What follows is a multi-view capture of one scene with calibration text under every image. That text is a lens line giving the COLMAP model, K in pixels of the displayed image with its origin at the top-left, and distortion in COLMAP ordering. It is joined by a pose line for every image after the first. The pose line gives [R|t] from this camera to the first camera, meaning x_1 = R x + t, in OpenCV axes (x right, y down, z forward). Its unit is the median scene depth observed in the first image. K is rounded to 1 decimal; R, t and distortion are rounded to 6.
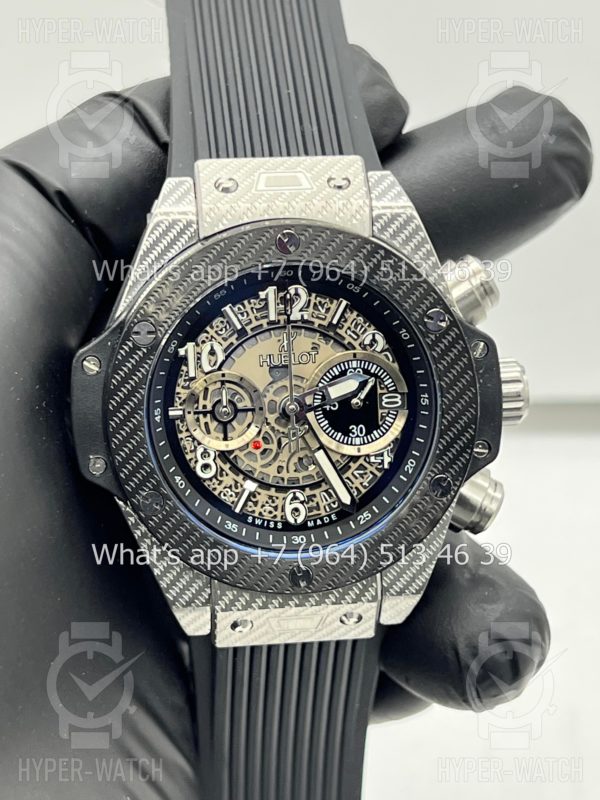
lens RADIAL K [[1896.8, 0, 295.8], [0, 1896.8, 396.1], [0, 0, 1]] dist [0.227936, 0.000000]
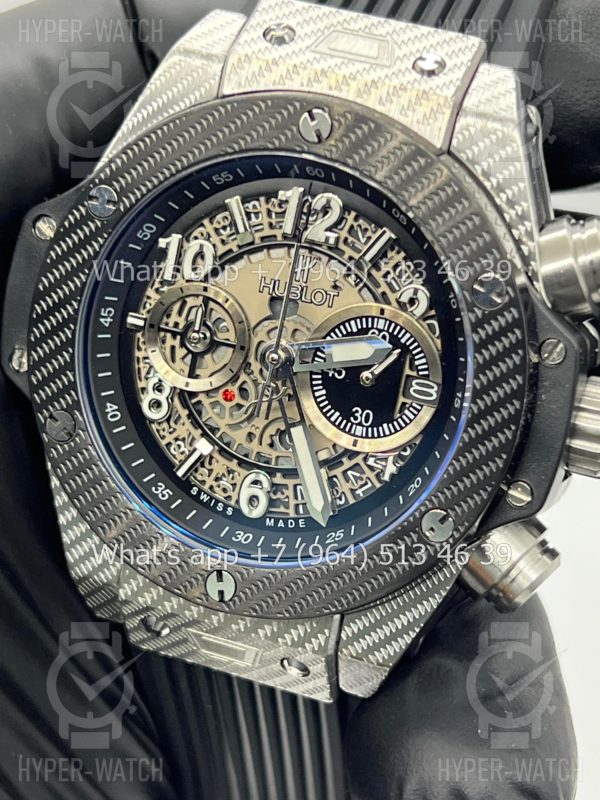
lens RADIAL K [[1896.8, 0, 299.4], [0, 1896.8, 403.5], [0, 0, 1]] dist [0.227936, 0.000000]
pose [[0.888073, 0.280788, -0.363986, 0.269225], [-0.276912, 0.958762, 0.063987, -0.025315], [0.366942, 0.043967, 0.929204, 0.335446]]
